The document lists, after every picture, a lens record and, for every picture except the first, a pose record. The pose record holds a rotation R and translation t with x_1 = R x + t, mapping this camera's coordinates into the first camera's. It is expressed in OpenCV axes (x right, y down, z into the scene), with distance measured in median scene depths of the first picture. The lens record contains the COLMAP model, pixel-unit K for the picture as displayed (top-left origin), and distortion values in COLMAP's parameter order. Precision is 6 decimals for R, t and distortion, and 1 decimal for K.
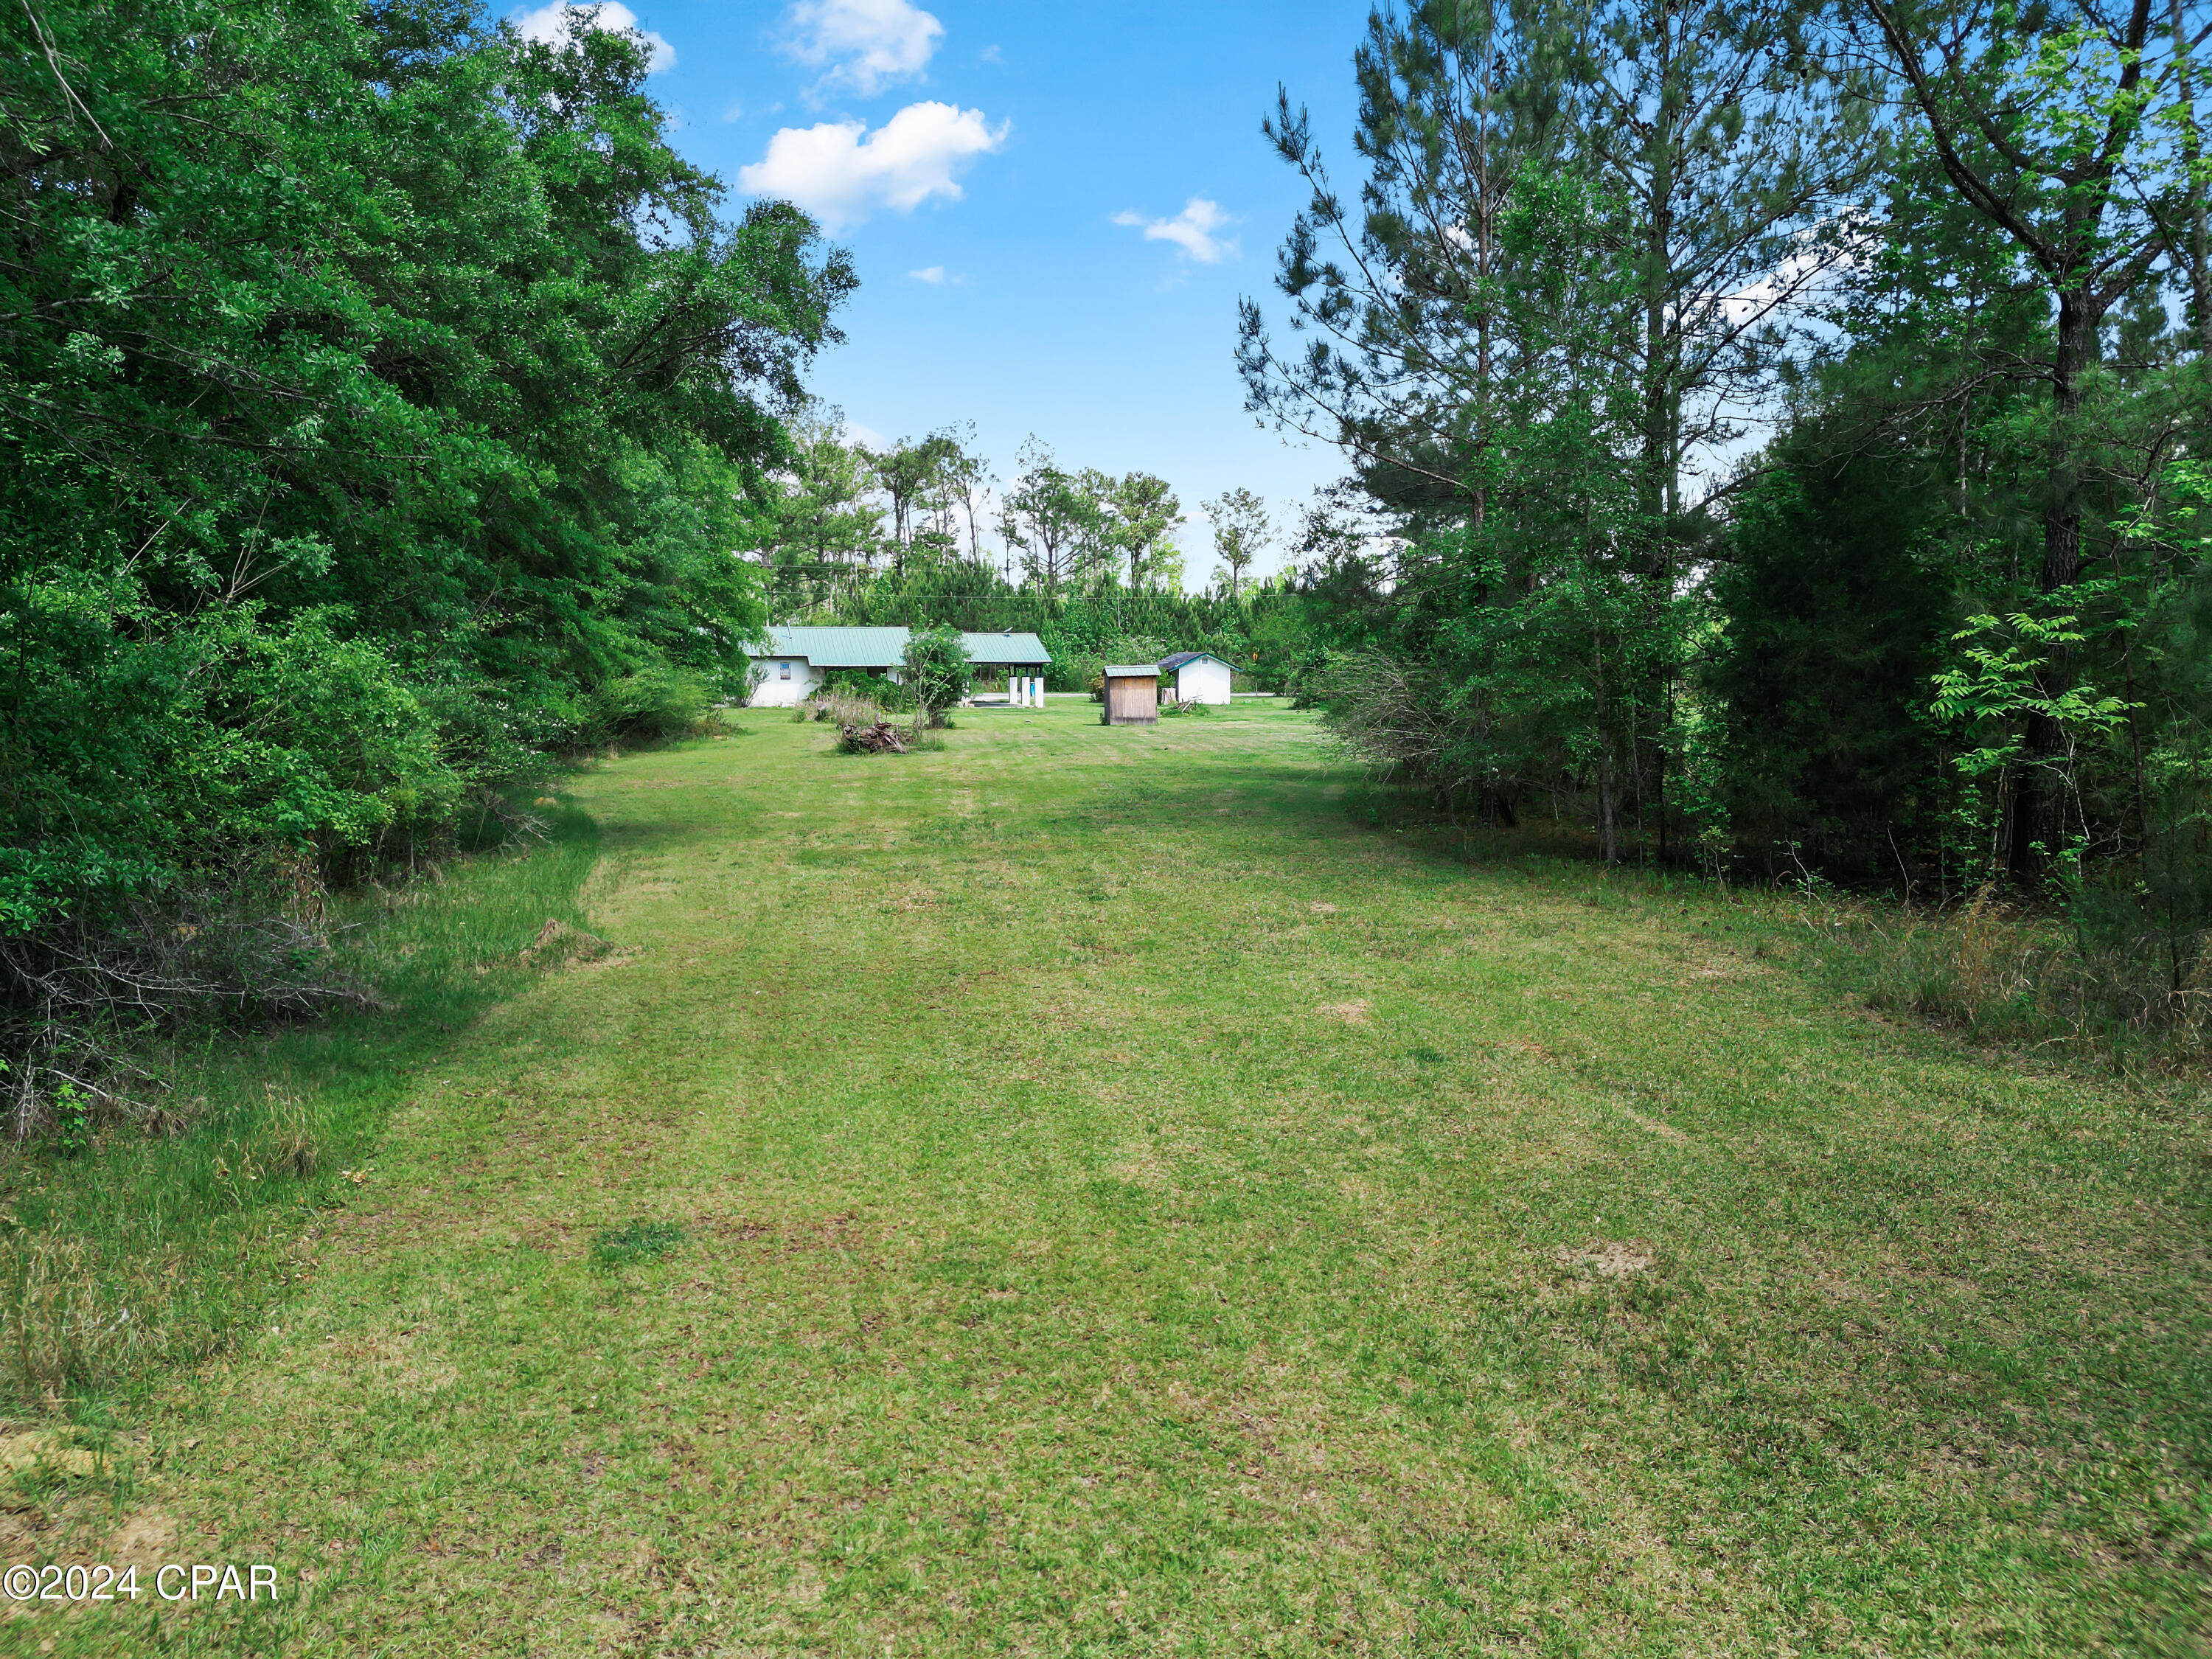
lens RADIAL K [[1543.7, 0, 1110.3], [0, 1543.7, 832.7], [0, 0, 1]] dist [0.039615, -0.010737]
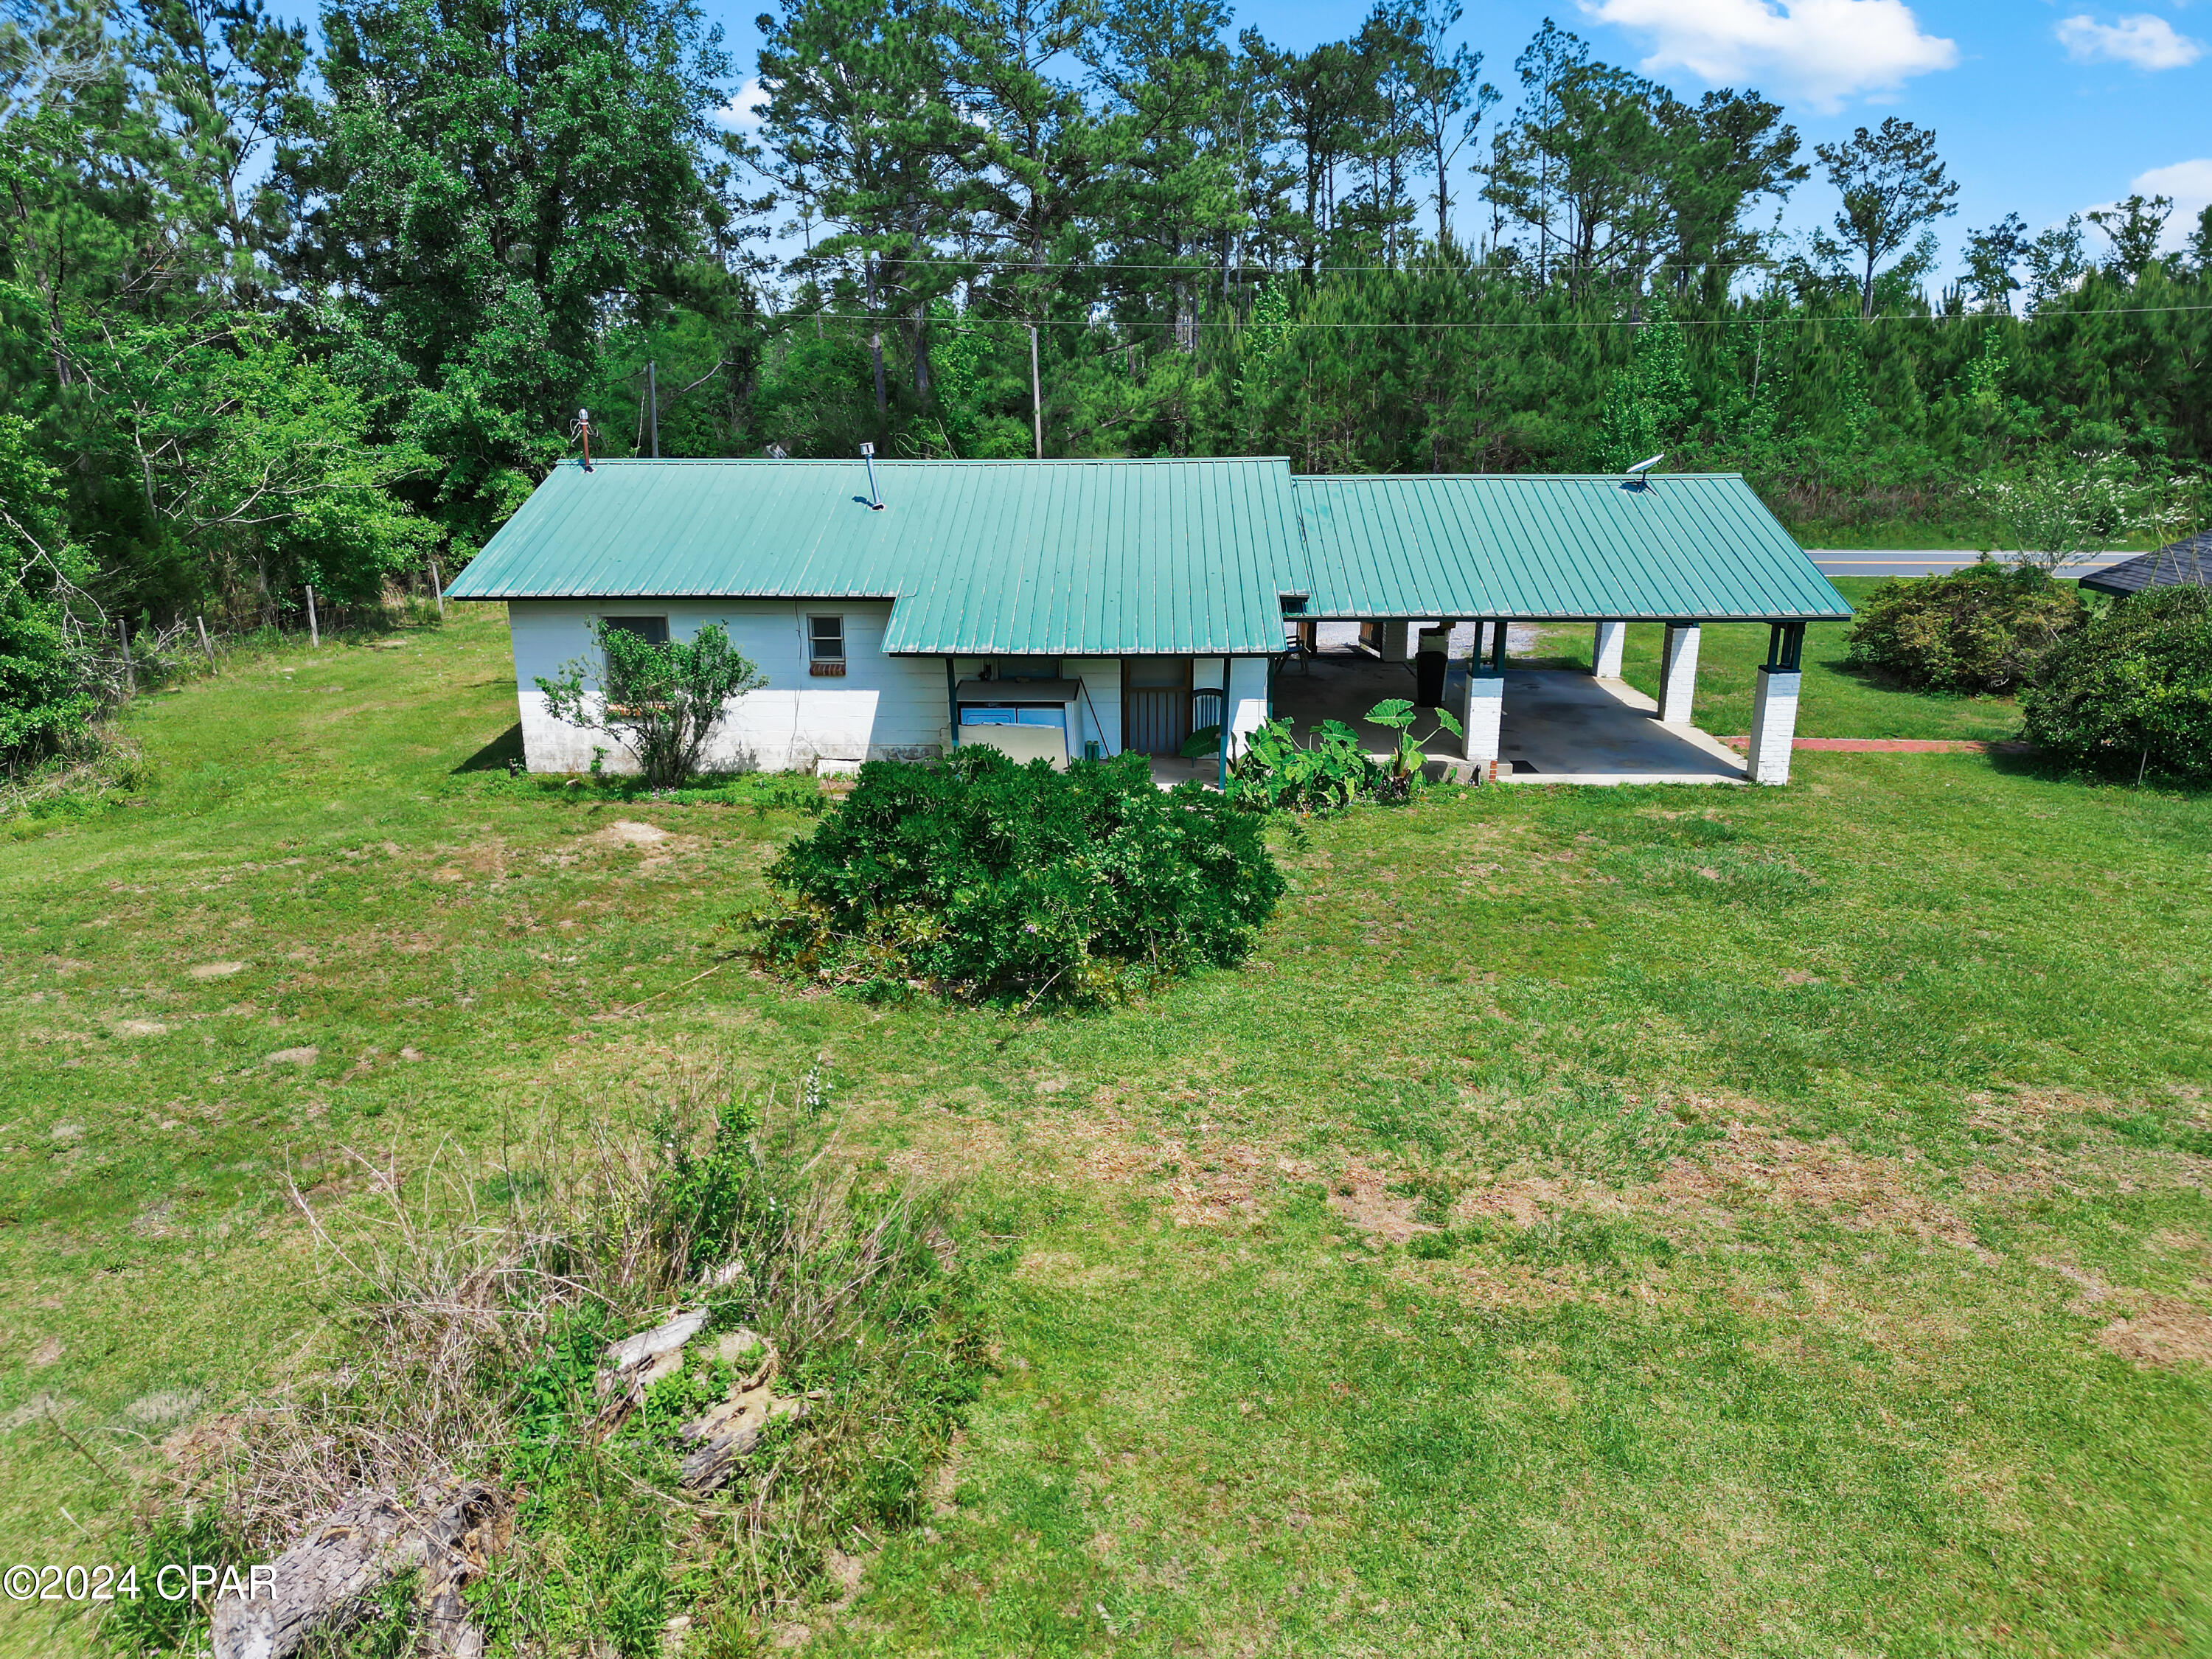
lens RADIAL K [[1543.7, 0, 1104.4], [0, 1543.7, 839.5], [0, 0, 1]] dist [0.039615, -0.010737]
pose [[0.965060, 0.073278, -0.251575, -0.045183], [-0.028170, 0.983550, 0.178424, -0.058926], [0.260511, -0.165103, 0.951249, 0.365600]]
